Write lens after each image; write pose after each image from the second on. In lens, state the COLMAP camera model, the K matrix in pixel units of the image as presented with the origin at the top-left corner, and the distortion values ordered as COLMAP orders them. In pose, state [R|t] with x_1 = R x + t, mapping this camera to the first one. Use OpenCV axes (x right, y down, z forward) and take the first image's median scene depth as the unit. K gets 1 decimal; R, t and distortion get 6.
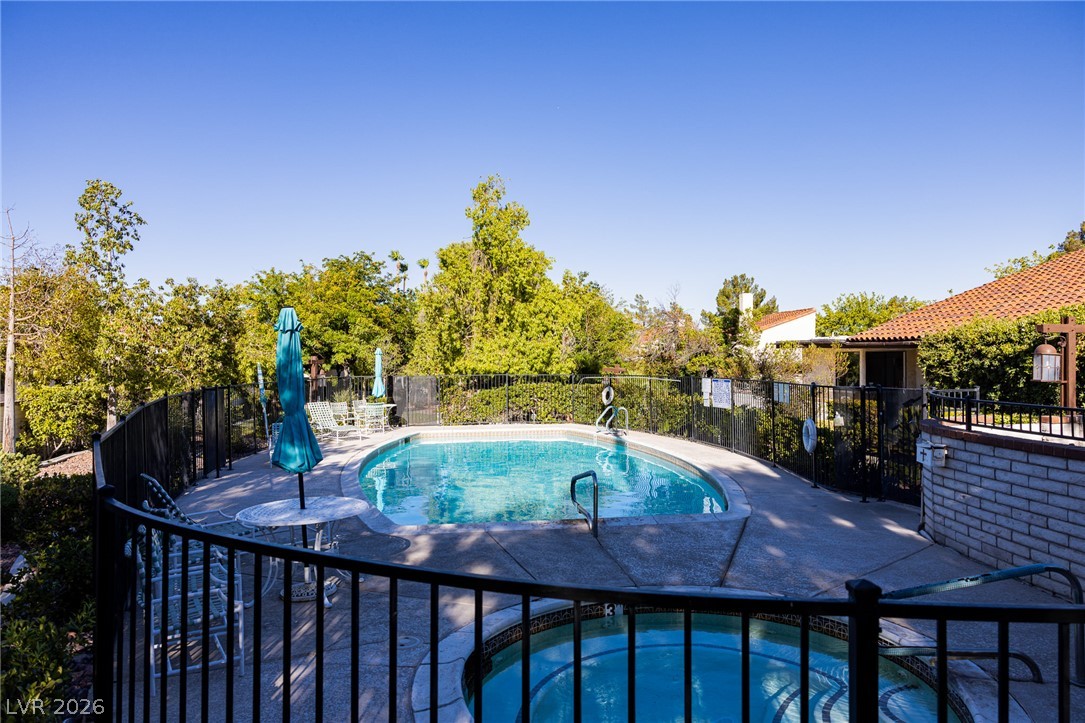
lens RADIAL K [[727.7, 0, 542.5], [0, 727.7, 361.5], [0, 0, 1]] dist [0.002252, 0.006289]
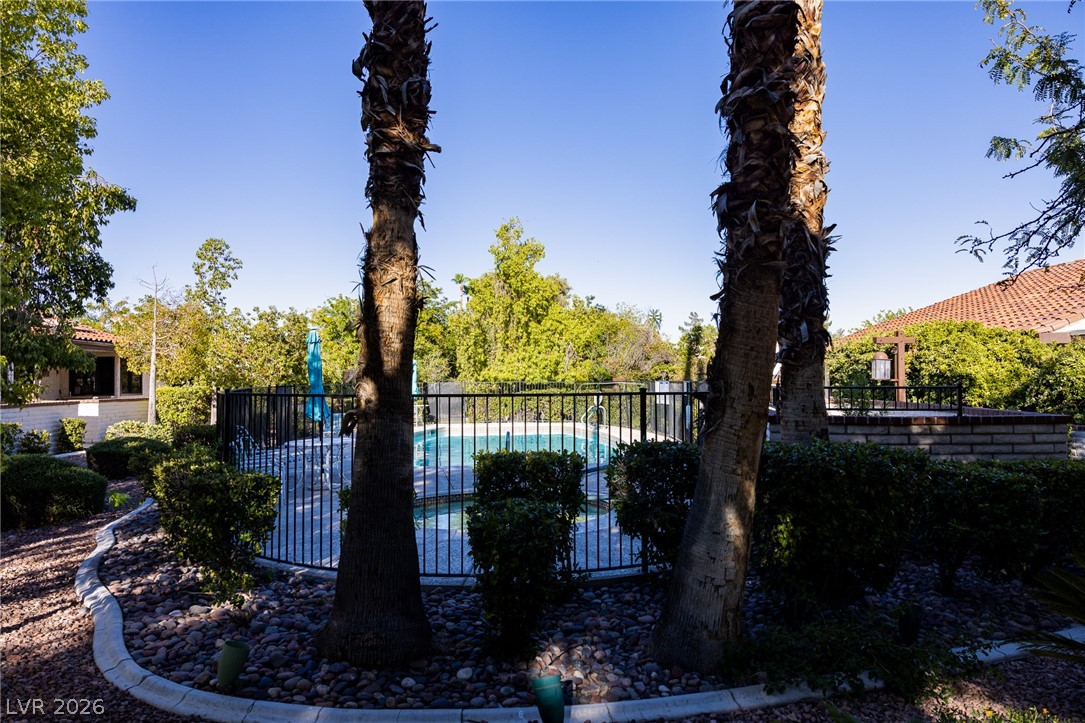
lens RADIAL K [[727.7, 0, 542.5], [0, 727.7, 361.5], [0, 0, 1]] dist [0.002252, 0.006289]
pose [[0.994714, -0.002865, -0.102641, 0.109332], [0.000338, 0.999696, -0.024634, 0.013582], [0.102680, 0.024469, 0.994413, -0.201373]]
